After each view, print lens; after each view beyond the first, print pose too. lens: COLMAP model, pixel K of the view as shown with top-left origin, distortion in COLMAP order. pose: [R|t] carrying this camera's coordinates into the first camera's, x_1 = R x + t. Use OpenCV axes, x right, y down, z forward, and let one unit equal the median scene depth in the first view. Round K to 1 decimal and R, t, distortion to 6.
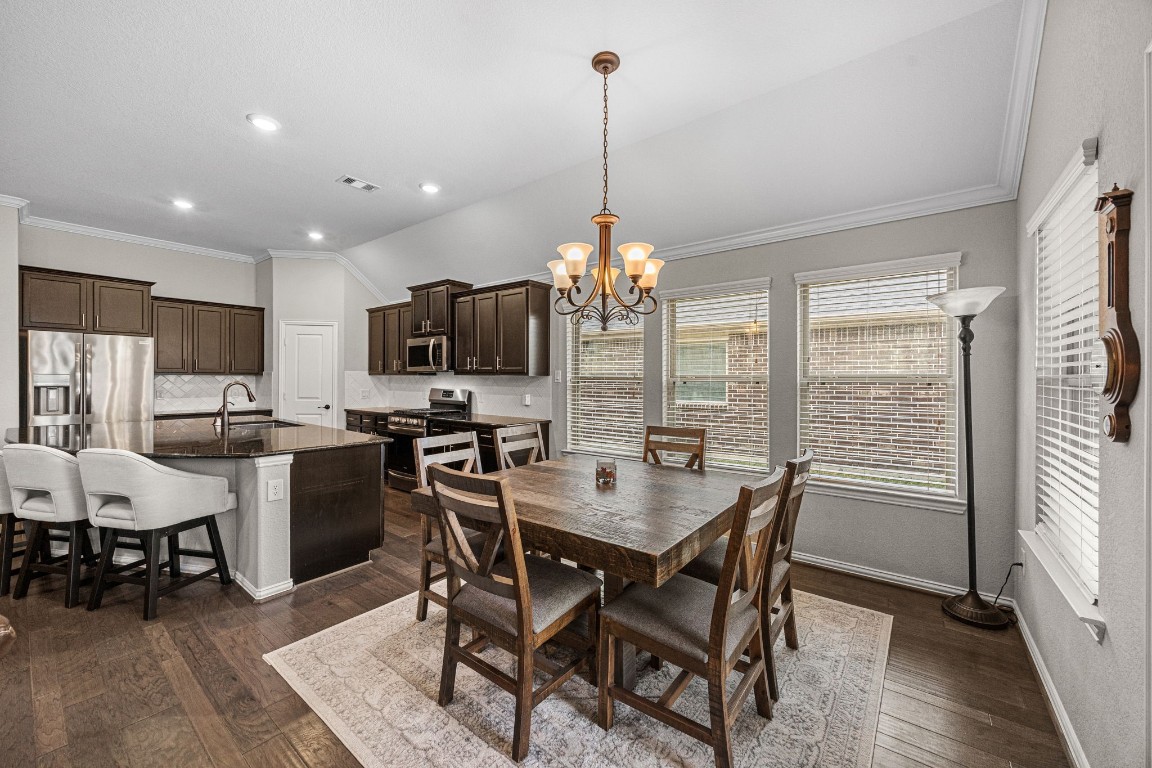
lens RADIAL K [[437.7, 0, 579.5], [0, 437.7, 379.7], [0, 0, 1]] dist [-0.015315, -0.000031]
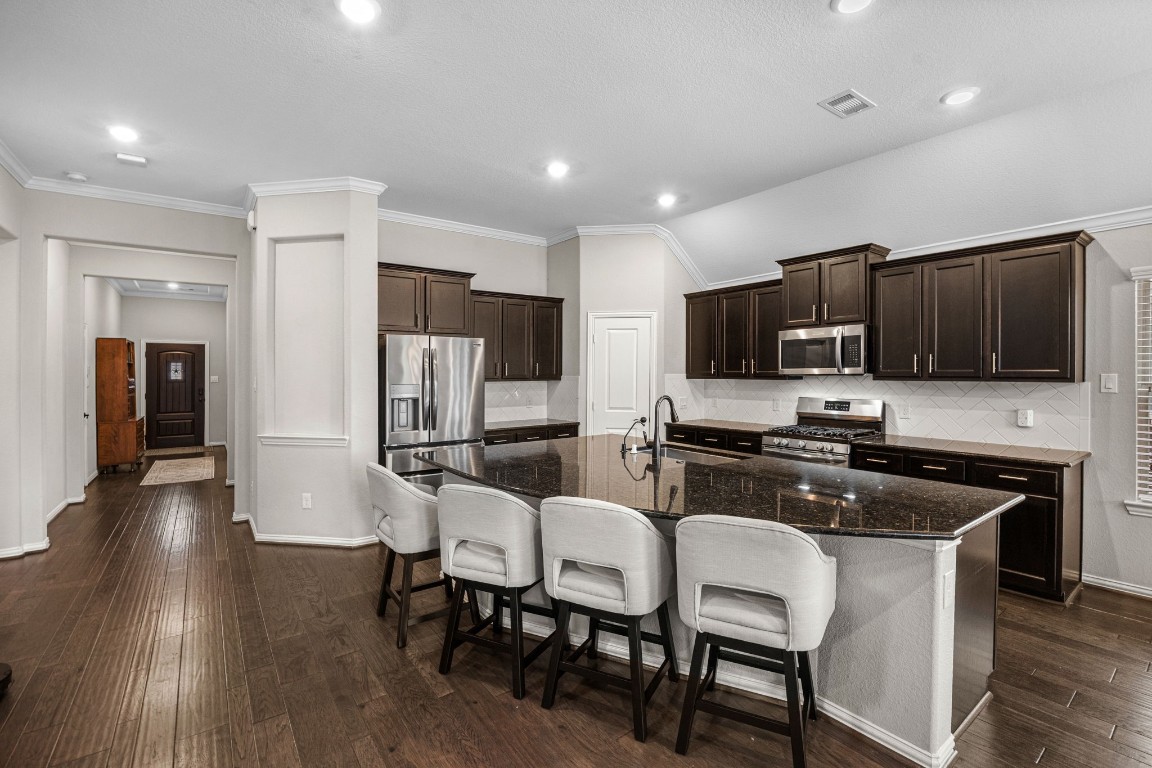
lens RADIAL K [[500.6, 0, 572.7], [0, 500.6, 375.1], [0, 0, 1]] dist [-0.019659, 0.000353]
pose [[0.960770, -0.008672, -0.277209, -0.510133], [0.009712, 0.999950, 0.002378, -0.024522], [0.277175, -0.004977, 0.960807, 0.099150]]
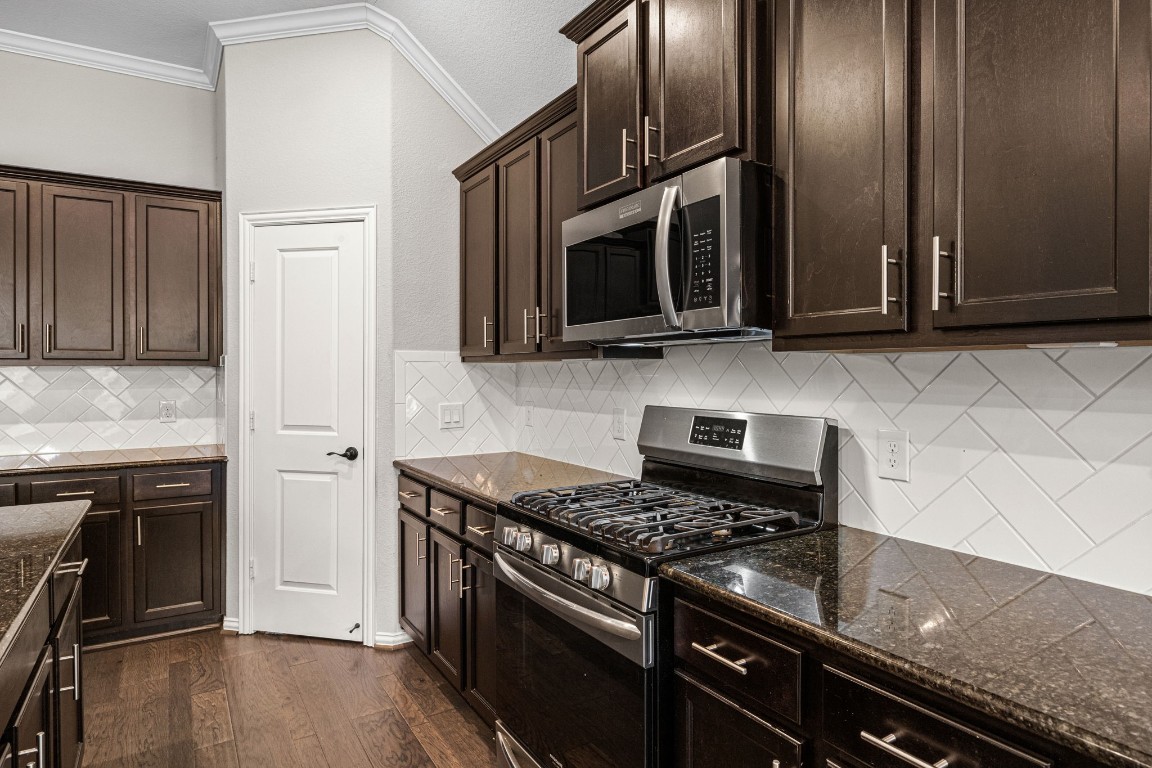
lens RADIAL K [[630.4, 0, 576.3], [0, 630.4, 371.7], [0, 0, 1]] dist [-0.003298, -0.000166]
pose [[0.934551, -0.006251, -0.355775, -0.258637], [0.004975, 0.999977, -0.004501, 0.000002], [0.355795, 0.002437, 0.934561, 0.662896]]
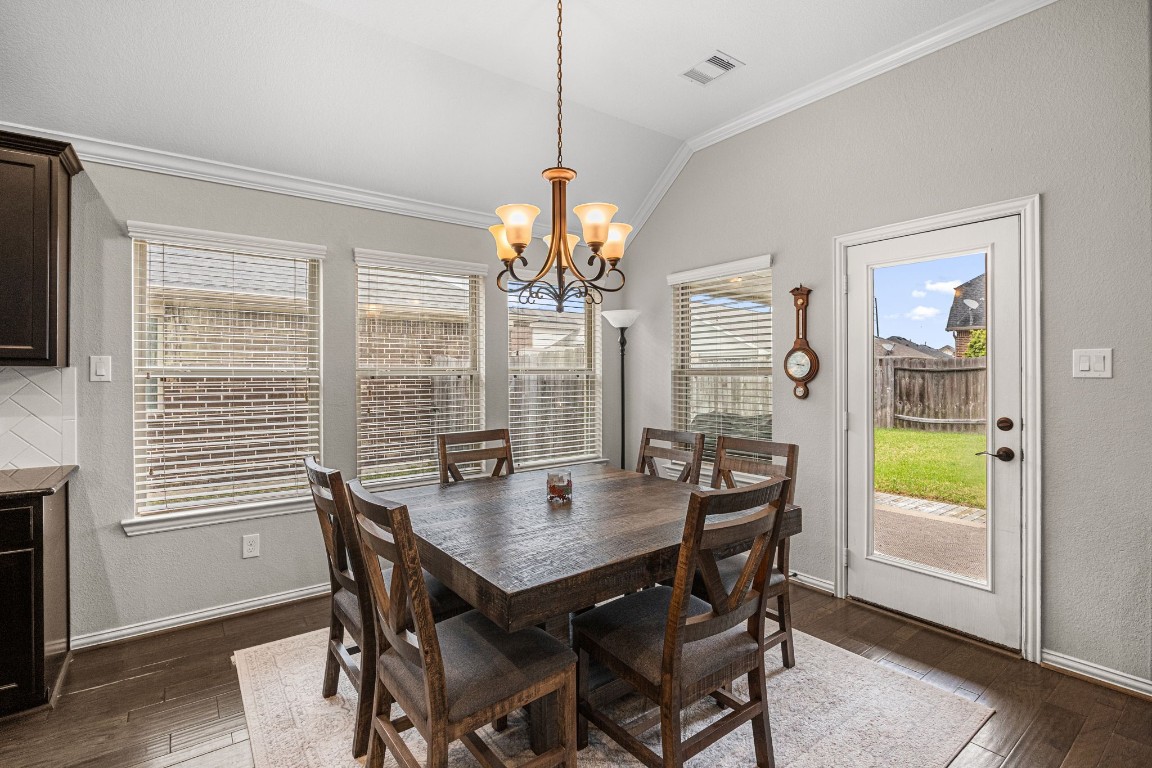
lens RADIAL K [[539.4, 0, 571.4], [0, 539.4, 374.9], [0, 0, 1]] dist [-0.009704, -0.001052]
pose [[0.268839, -0.007881, 0.963153, -0.400497], [0.006955, 0.999956, 0.006240, -0.001238], [-0.963160, 0.005021, 0.268882, 0.310817]]
